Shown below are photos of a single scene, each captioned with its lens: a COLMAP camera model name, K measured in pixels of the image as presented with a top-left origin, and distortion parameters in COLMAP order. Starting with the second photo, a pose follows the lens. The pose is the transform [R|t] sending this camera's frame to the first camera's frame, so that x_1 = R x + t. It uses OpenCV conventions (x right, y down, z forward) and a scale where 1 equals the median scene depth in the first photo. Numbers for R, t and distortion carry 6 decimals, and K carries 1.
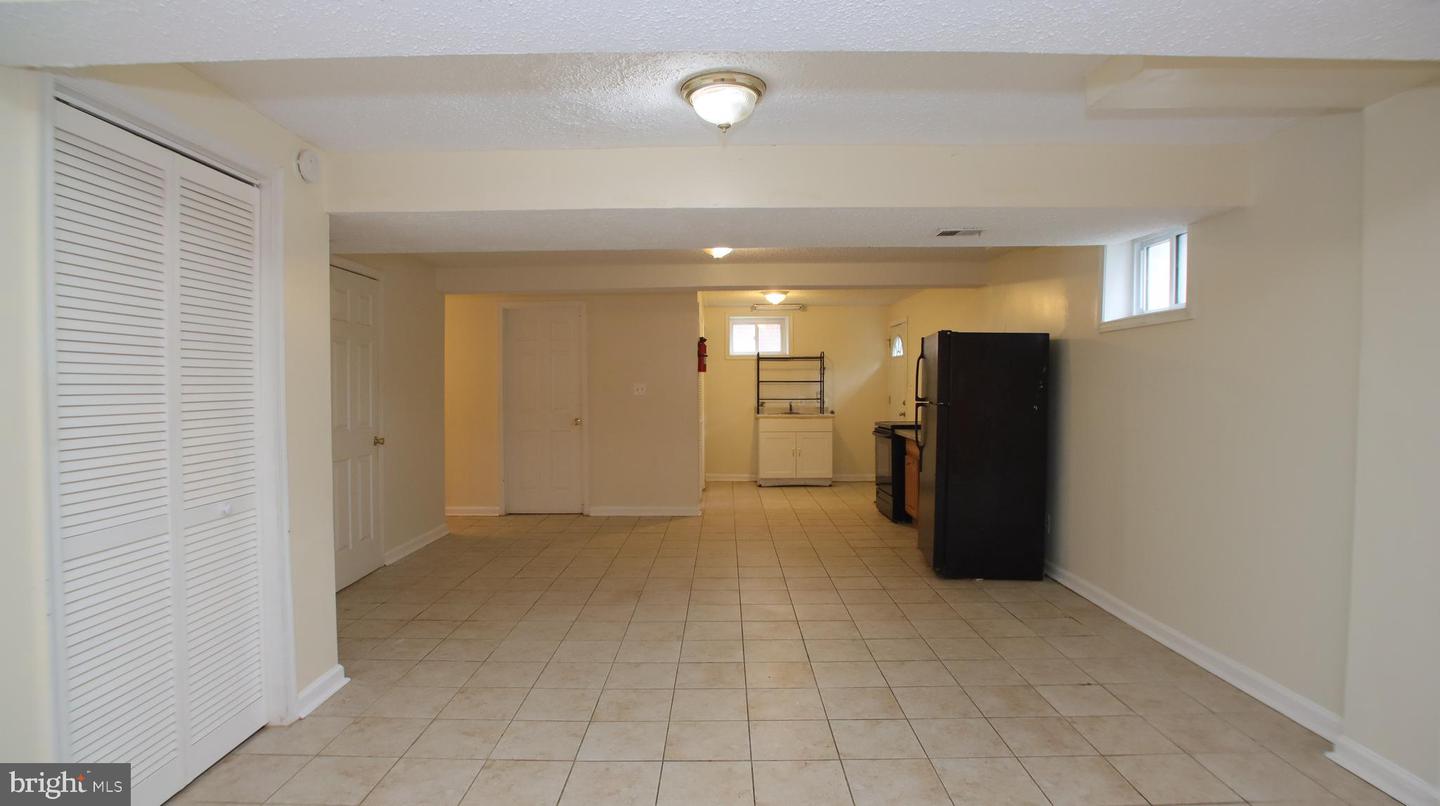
lens RADIAL K [[736.2, 0, 720.0], [0, 736.2, 403.0], [0, 0, 1]] dist [-0.079920, 0.023396]
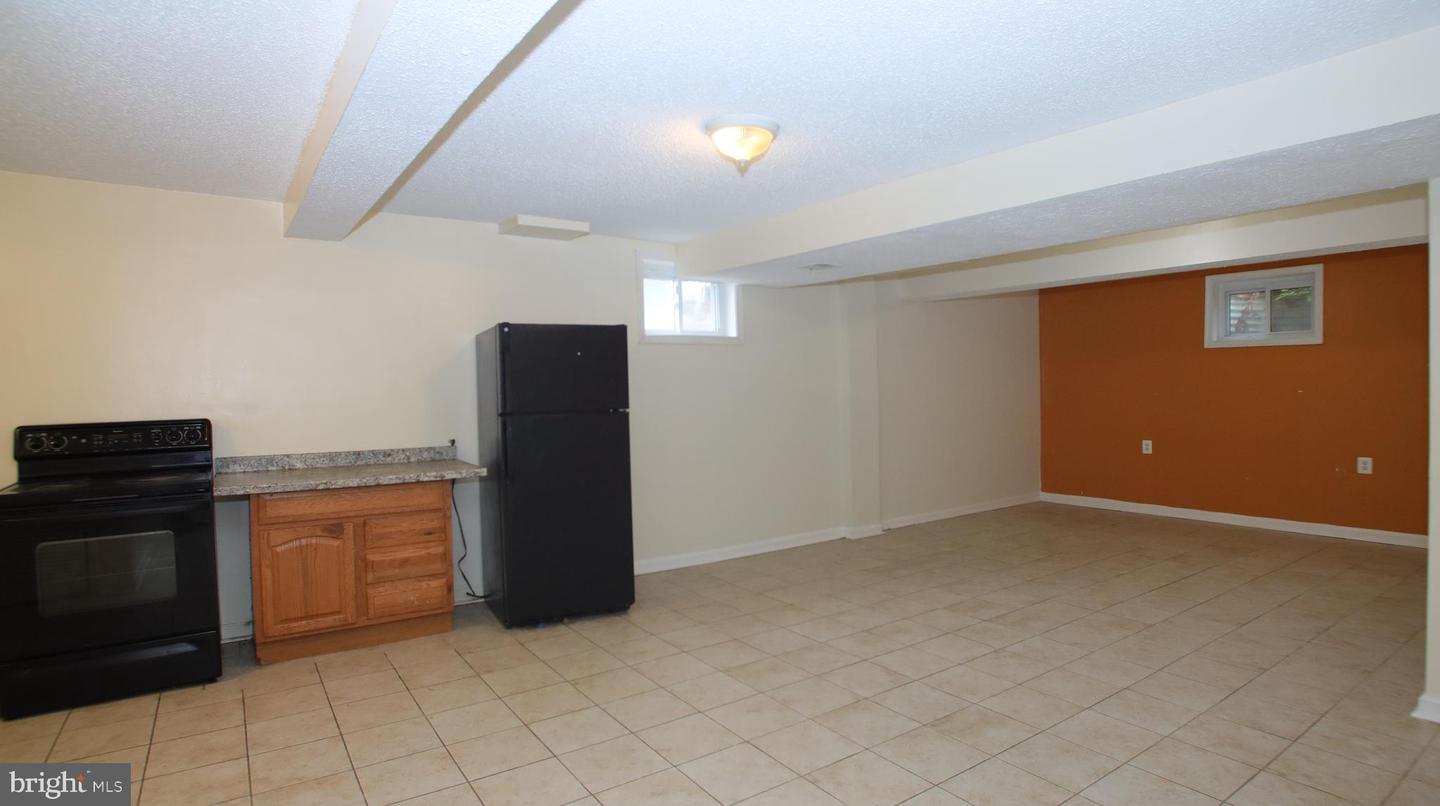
lens RADIAL K [[736.2, 0, 720.0], [0, 736.2, 403.0], [0, 0, 1]] dist [-0.079920, 0.023396]
pose [[-0.567438, -0.005953, 0.823395, -0.237889], [0.038010, 0.998719, 0.033415, -0.015725], [-0.822539, 0.050258, -0.566484, 0.700807]]
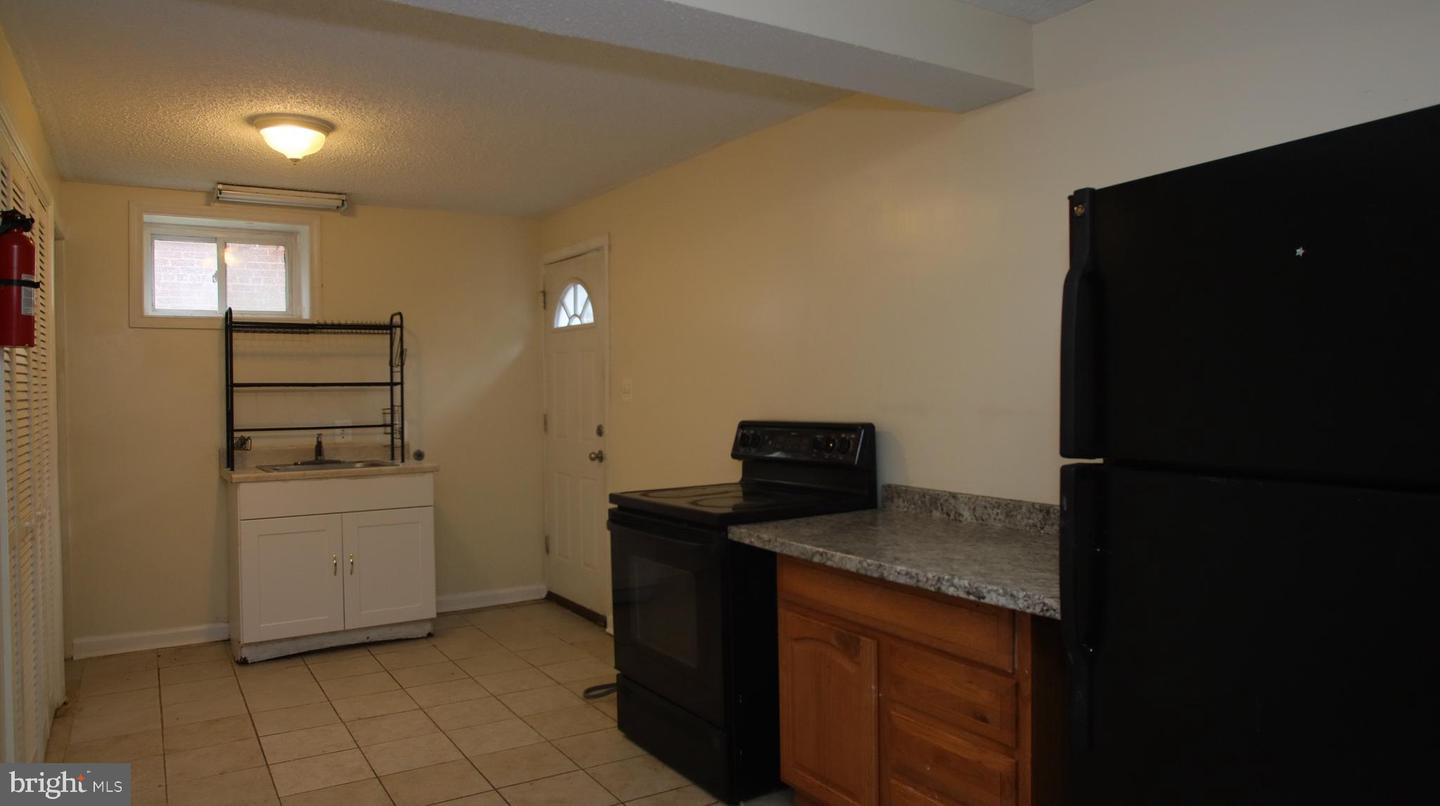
lens RADIAL K [[931.0, 0, 720.0], [0, 931.0, 403.0], [0, 0, 1]] dist [-0.055364, 0.003151]
pose [[0.843719, -0.014914, 0.536578, 0.011409], [0.021171, 0.999761, -0.005501, -0.011586], [-0.536367, 0.016002, 0.843833, 0.459630]]
